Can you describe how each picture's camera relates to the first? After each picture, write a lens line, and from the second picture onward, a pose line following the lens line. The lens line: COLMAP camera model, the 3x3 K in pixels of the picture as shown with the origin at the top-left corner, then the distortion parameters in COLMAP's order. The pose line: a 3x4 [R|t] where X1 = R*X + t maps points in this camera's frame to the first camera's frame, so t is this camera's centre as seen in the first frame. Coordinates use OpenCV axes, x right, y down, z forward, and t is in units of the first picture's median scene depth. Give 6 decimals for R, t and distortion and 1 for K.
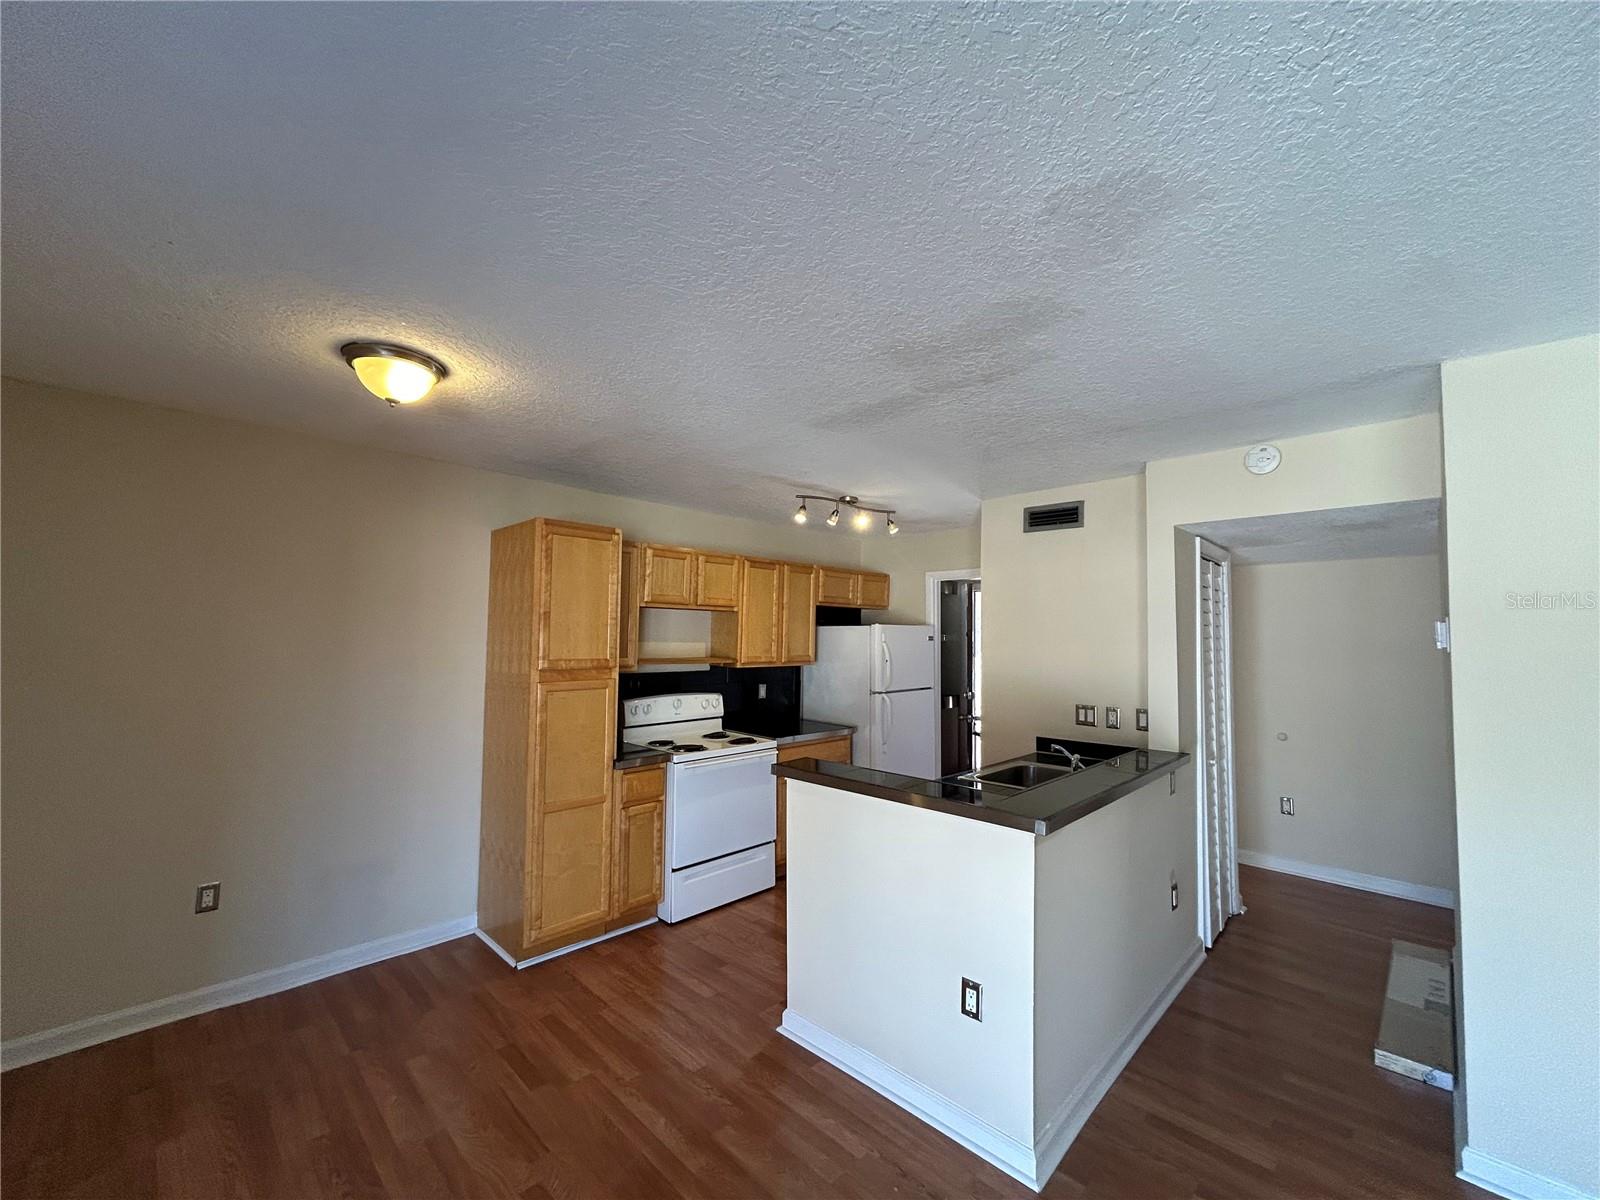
lens RADIAL K [[644.1, 0, 799.9], [0, 644.1, 598.1], [0, 0, 1]] dist [-0.001332, 0.000648]
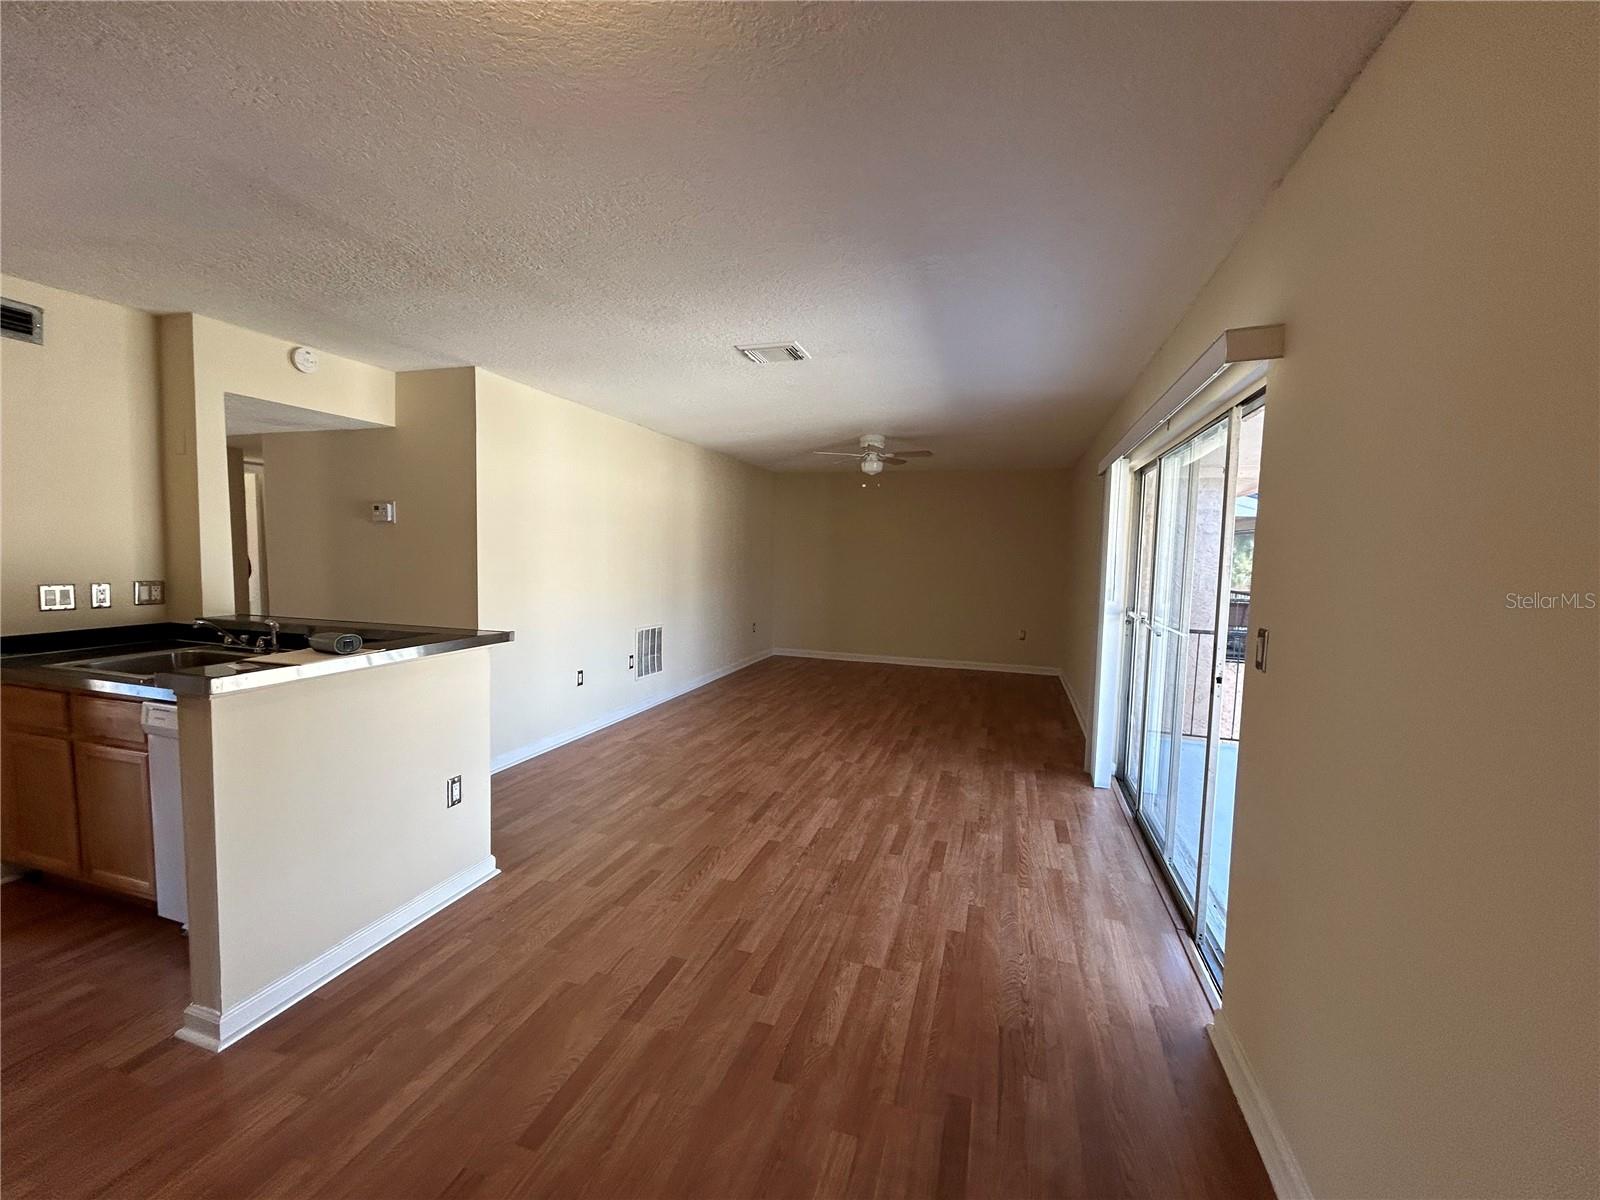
lens RADIAL K [[644.1, 0, 799.9], [0, 644.1, 598.1], [0, 0, 1]] dist [-0.001332, 0.000648]
pose [[-0.449548, -0.089632, 0.888748, -0.686462], [-0.082618, 0.994860, 0.058544, 0.068001], [-0.889427, -0.047108, -0.454643, 0.598020]]
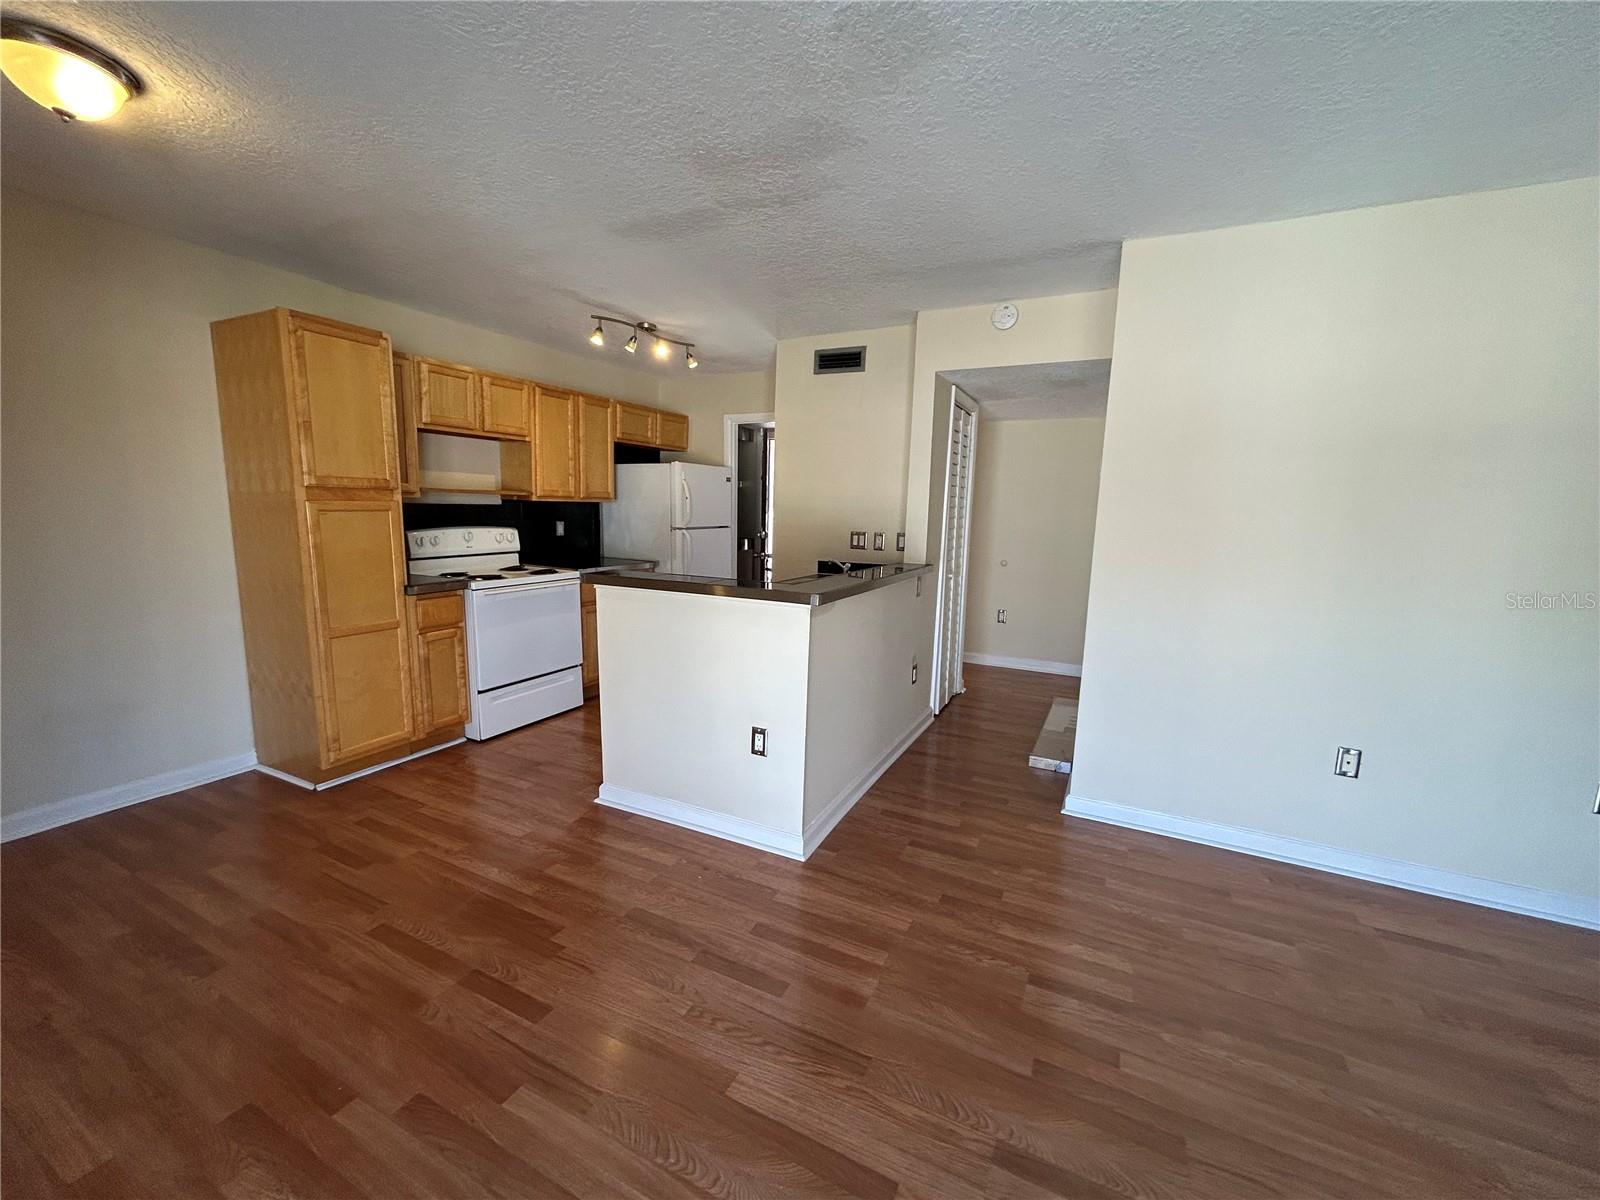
lens RADIAL K [[644.1, 0, 799.9], [0, 644.1, 598.1], [0, 0, 1]] dist [-0.001332, 0.000648]
pose [[0.951823, -0.034379, 0.304715, -0.018970], [-0.029457, 0.978849, 0.202451, 0.055257], [-0.305230, -0.201673, 0.930678, -0.084064]]
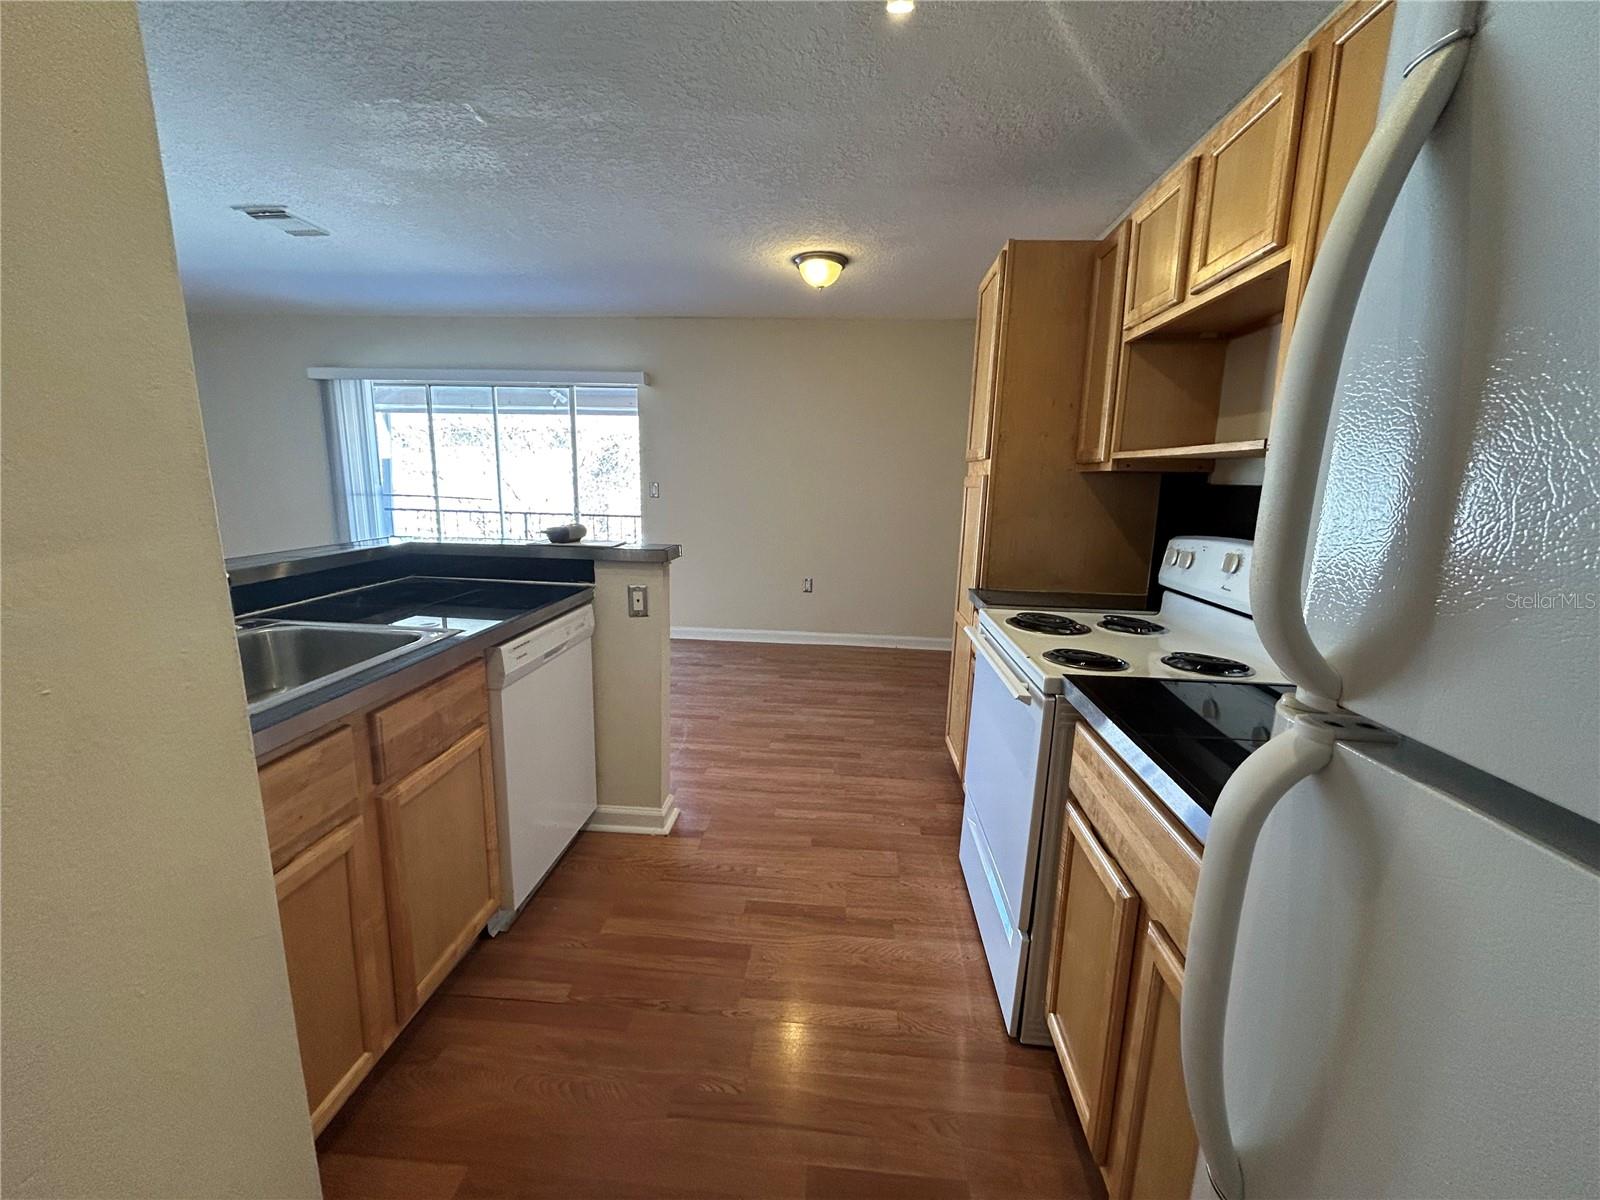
lens RADIAL K [[644.1, 0, 799.9], [0, 644.1, 598.1], [0, 0, 1]] dist [-0.001332, 0.000648]
pose [[-0.765348, 0.088195, -0.637546, 0.325083], [0.005447, 0.991419, 0.130610, 0.165182], [0.643594, 0.096490, -0.759261, 1.408075]]
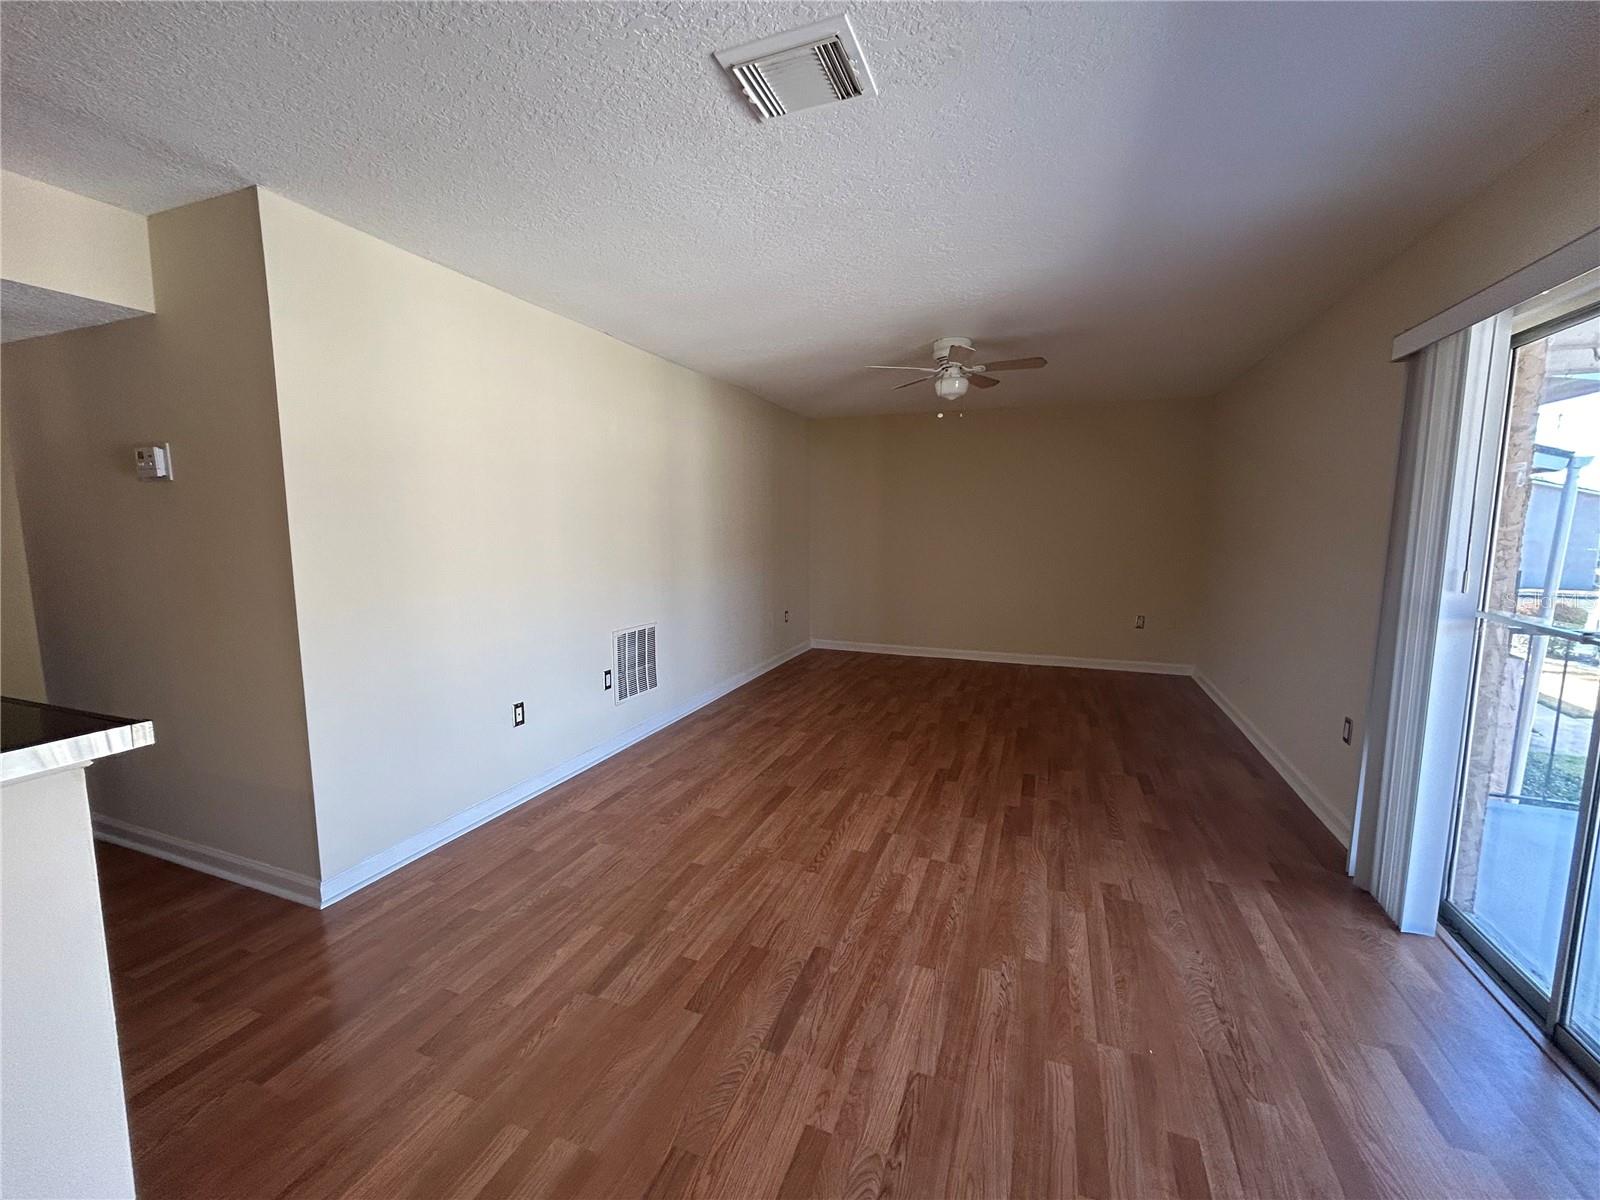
lens RADIAL K [[644.1, 0, 799.9], [0, 644.1, 598.1], [0, 0, 1]] dist [-0.001332, 0.000648]
pose [[-0.398212, -0.124306, 0.908832, -0.212649], [-0.060695, 0.992175, 0.109111, 0.071117], [-0.915283, -0.011712, -0.402640, 0.377916]]
